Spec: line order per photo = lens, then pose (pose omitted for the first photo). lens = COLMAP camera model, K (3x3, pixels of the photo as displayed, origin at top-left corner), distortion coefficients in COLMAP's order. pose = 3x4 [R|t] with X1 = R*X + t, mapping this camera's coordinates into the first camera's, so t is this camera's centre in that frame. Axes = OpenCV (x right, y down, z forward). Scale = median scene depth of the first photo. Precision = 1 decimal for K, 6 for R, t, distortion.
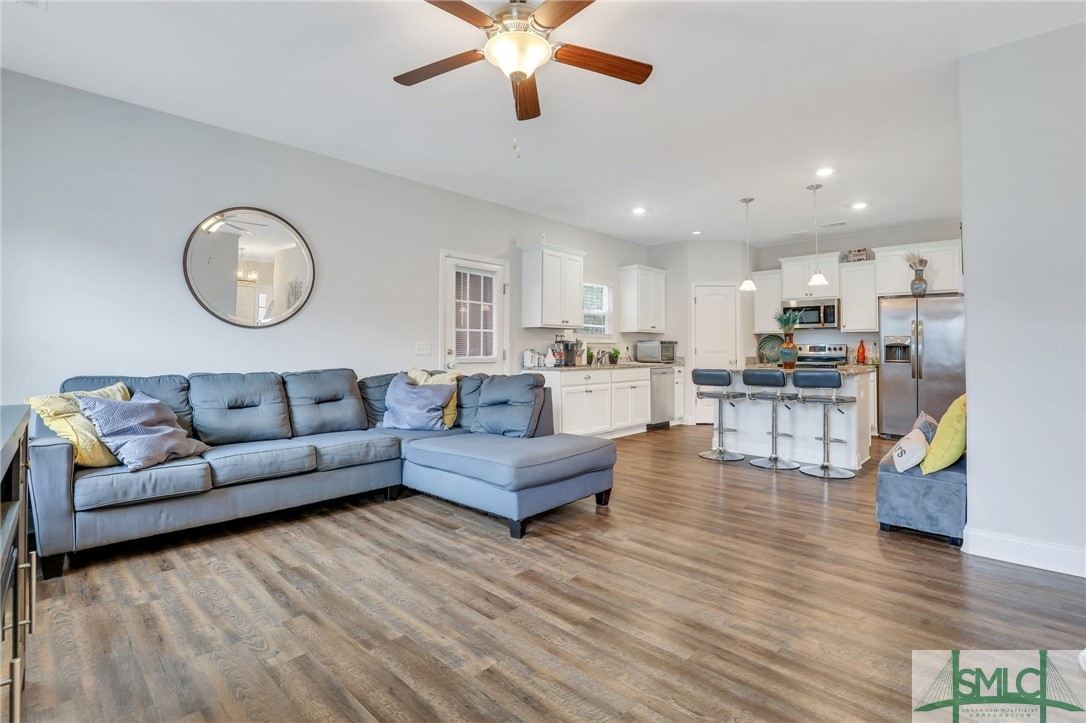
lens RADIAL K [[500.5, 0, 549.4], [0, 500.5, 337.0], [0, 0, 1]] dist [-0.032112, -0.000489]
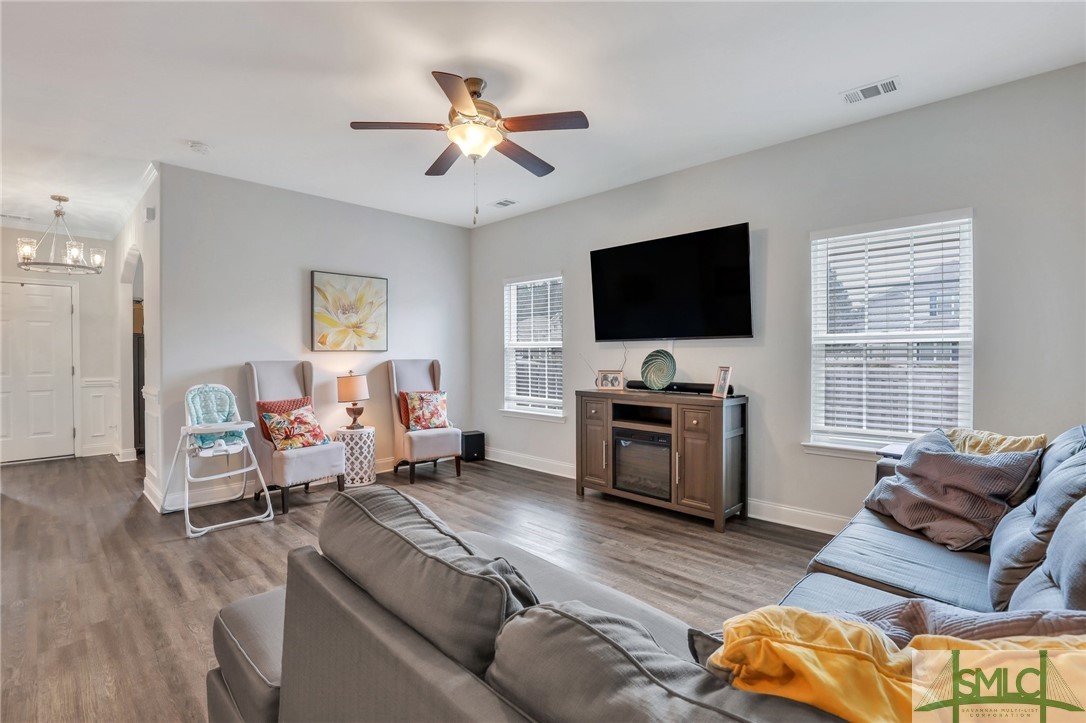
lens RADIAL K [[500.5, 0, 550.8], [0, 500.5, 359.1], [0, 0, 1]] dist [-0.032112, -0.000489]
pose [[-0.999992, 0.000379, 0.003945, -0.147490], [0.000338, 0.999944, -0.010534, -0.004613], [-0.003949, -0.010532, -0.999937, 1.287353]]
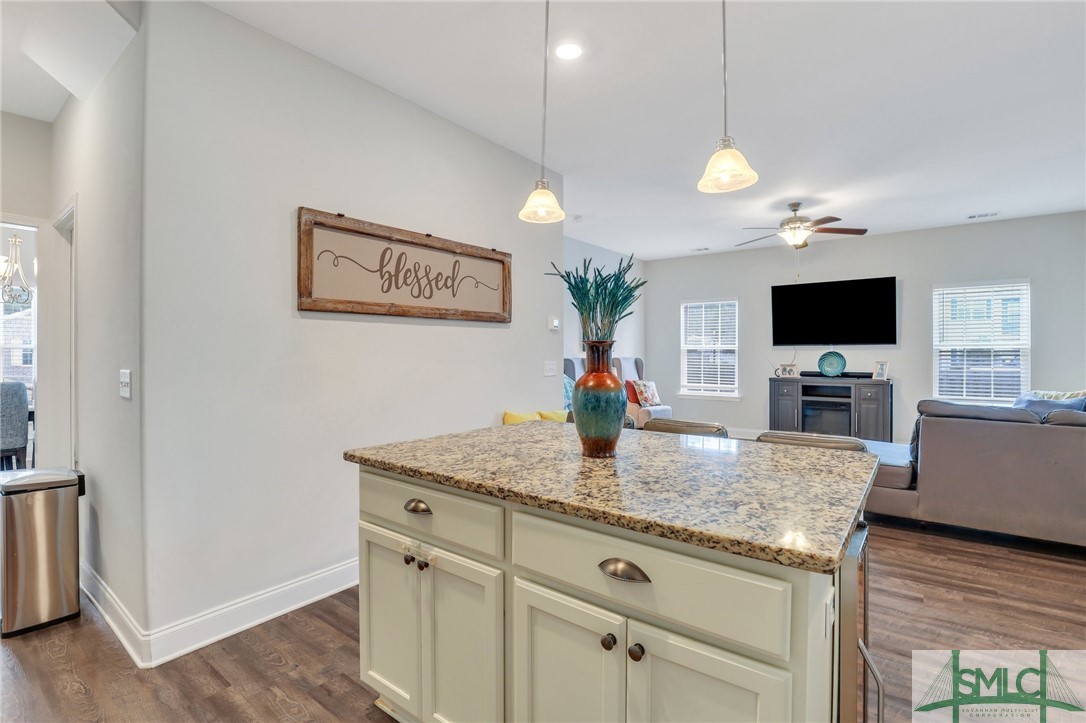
lens RADIAL K [[500.5, 0, 545.2], [0, 500.5, 356.2], [0, 0, 1]] dist [-0.032112, -0.000489]
pose [[-0.994817, -0.002102, -0.101657, 0.743845], [-0.000387, 0.999857, -0.016884, 0.009074], [0.101678, -0.016757, -0.994676, 1.787945]]
